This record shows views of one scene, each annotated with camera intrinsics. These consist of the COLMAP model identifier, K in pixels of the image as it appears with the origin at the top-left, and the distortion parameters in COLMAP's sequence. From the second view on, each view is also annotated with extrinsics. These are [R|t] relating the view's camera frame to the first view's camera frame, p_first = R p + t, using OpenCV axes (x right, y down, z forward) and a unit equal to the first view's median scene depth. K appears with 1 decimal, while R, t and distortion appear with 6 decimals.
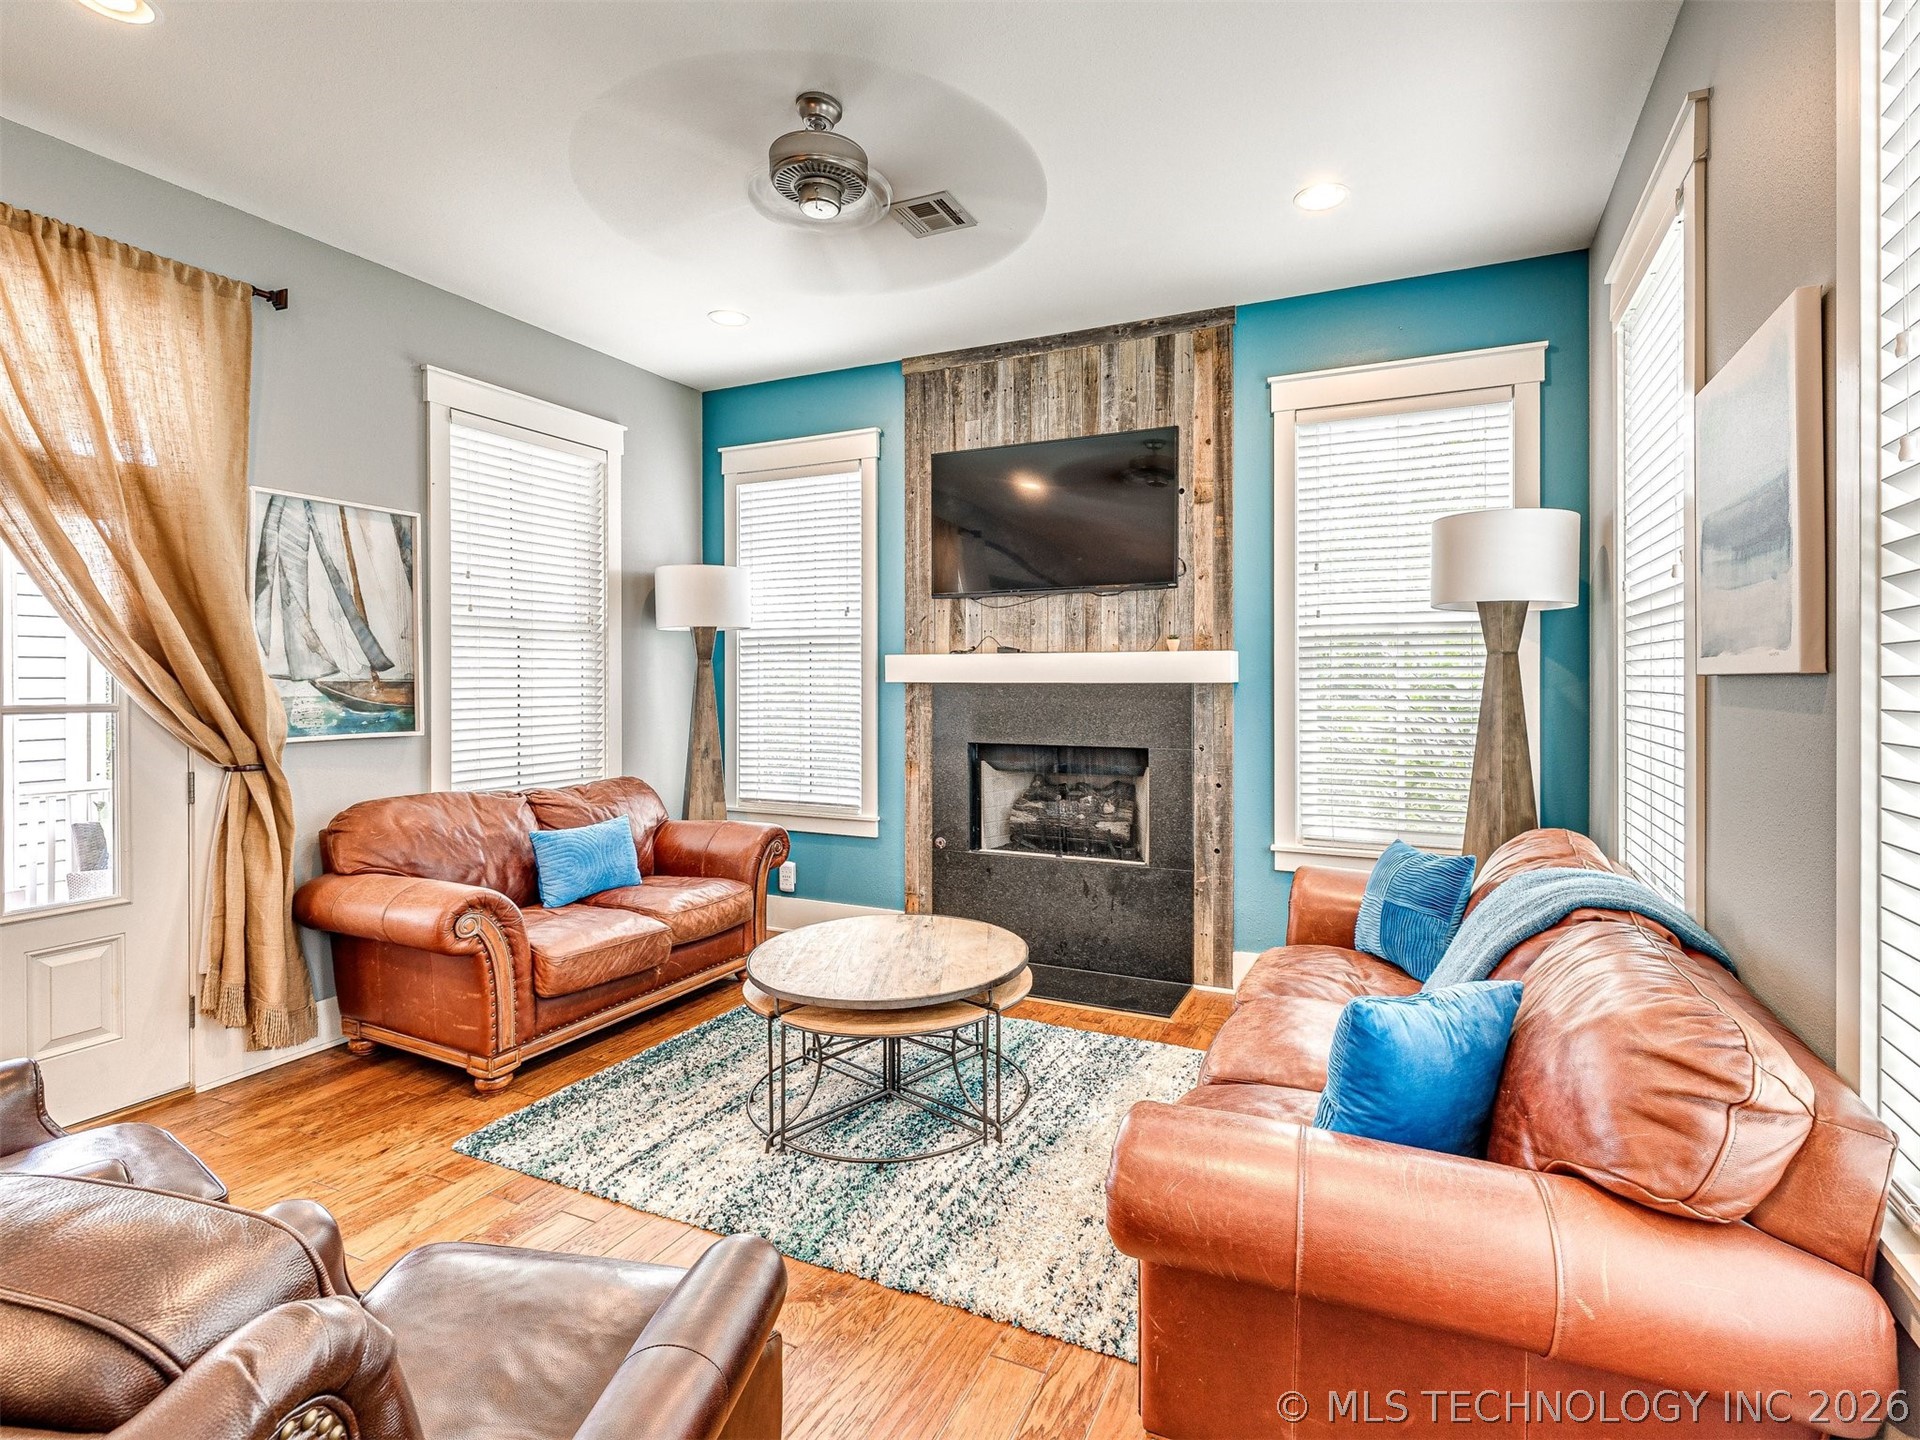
lens RADIAL K [[913.5, 0, 986.8], [0, 913.5, 682.6], [0, 0, 1]] dist [-0.002372, 0.000164]
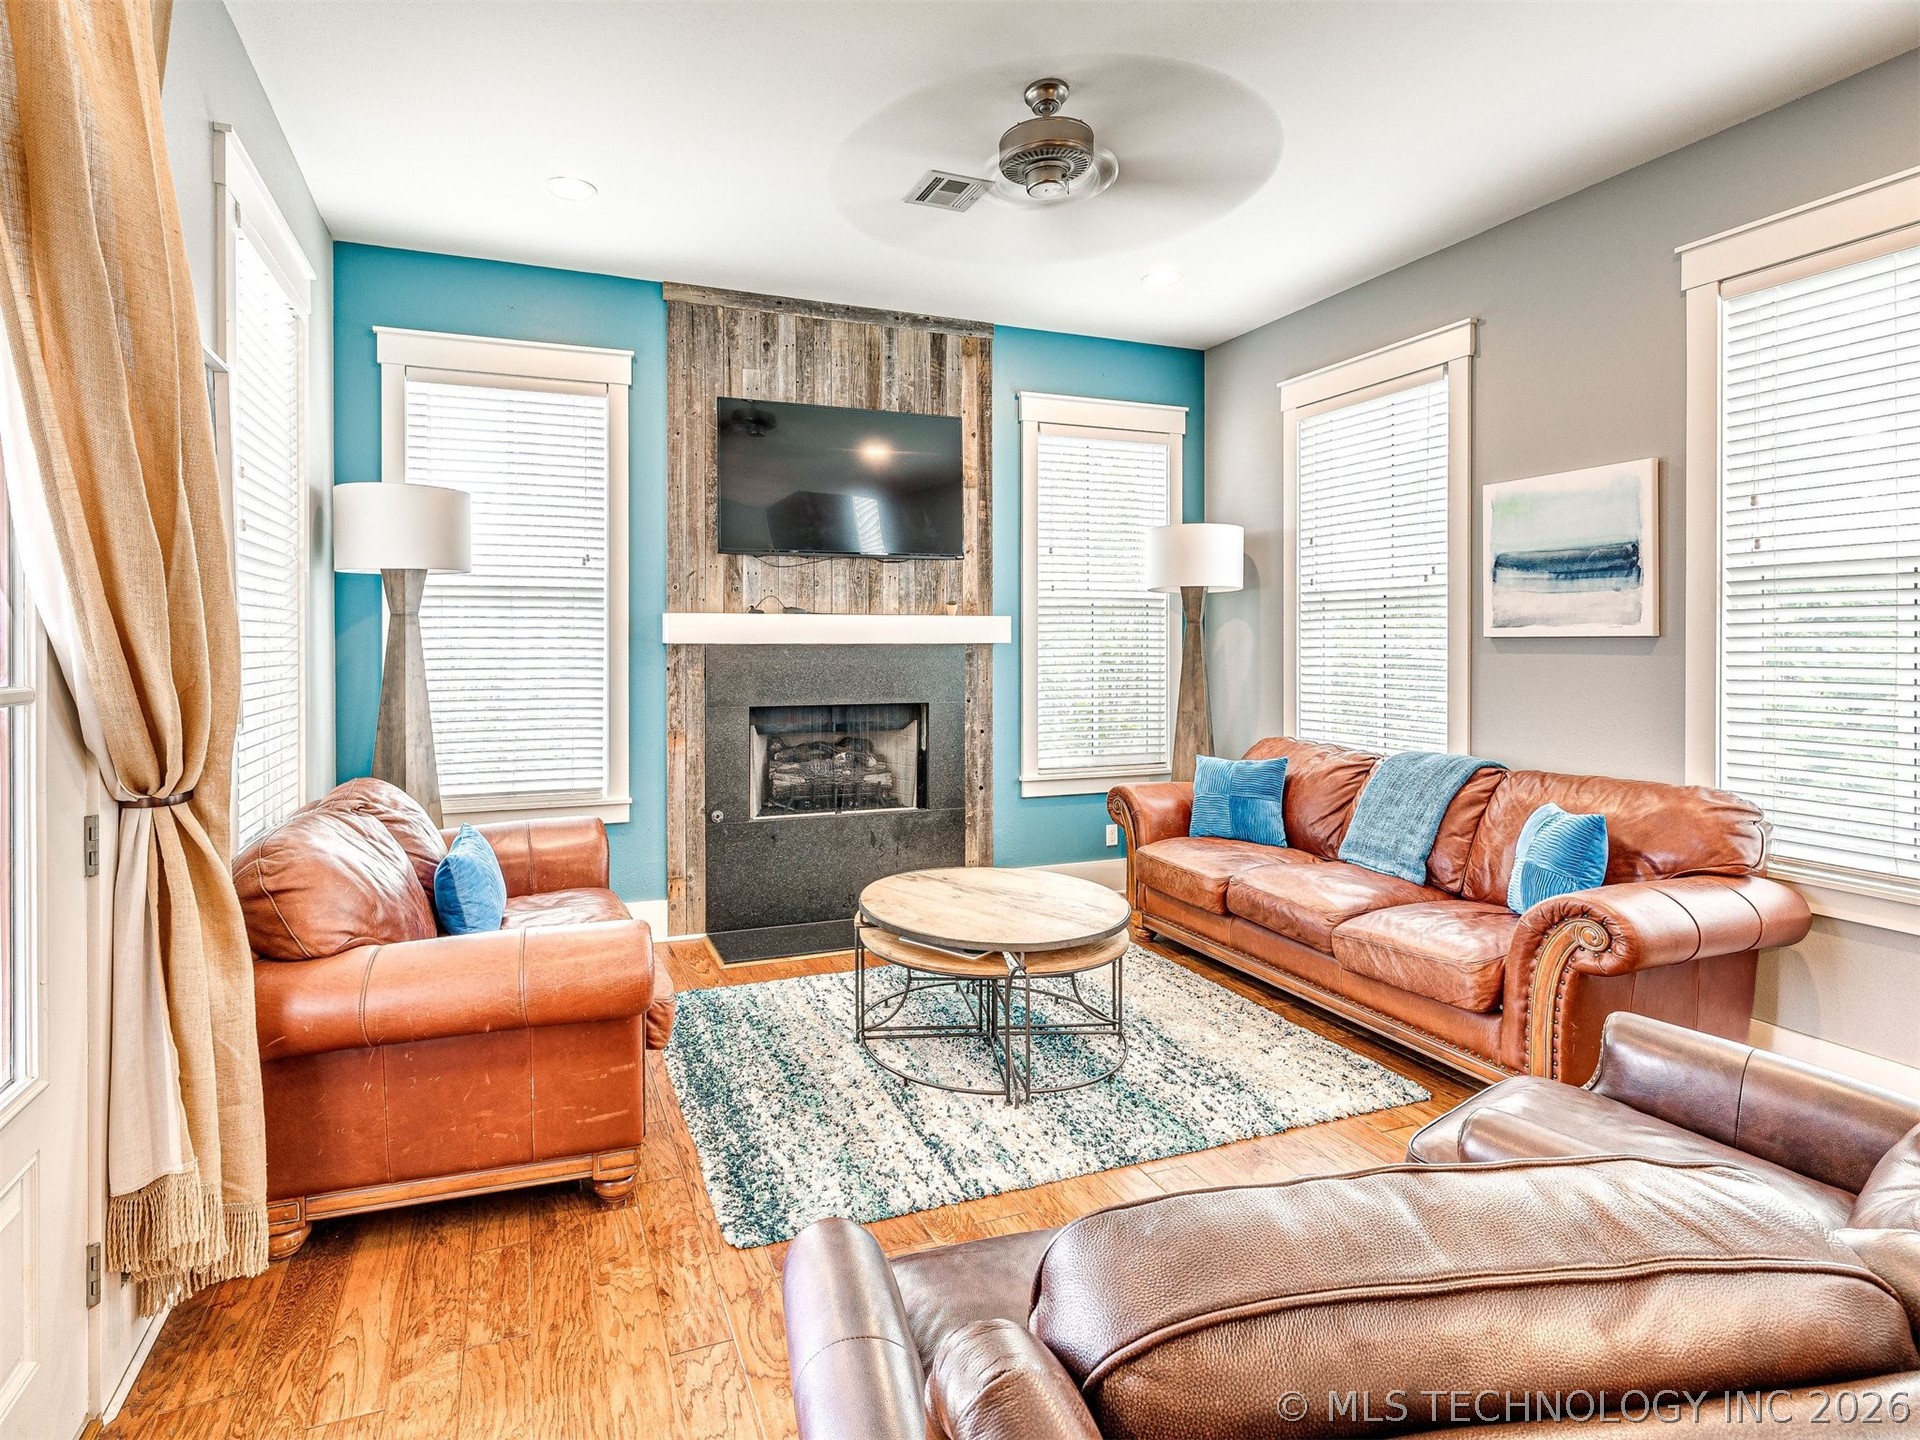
lens RADIAL K [[913.5, 0, 932.5], [0, 913.5, 645.8], [0, 0, 1]] dist [-0.002372, 0.000164]
pose [[0.725117, -0.002841, 0.688620, -0.552802], [0.003018, 0.999995, 0.000947, 0.001836], [-0.688619, 0.001391, 0.725122, 0.183691]]
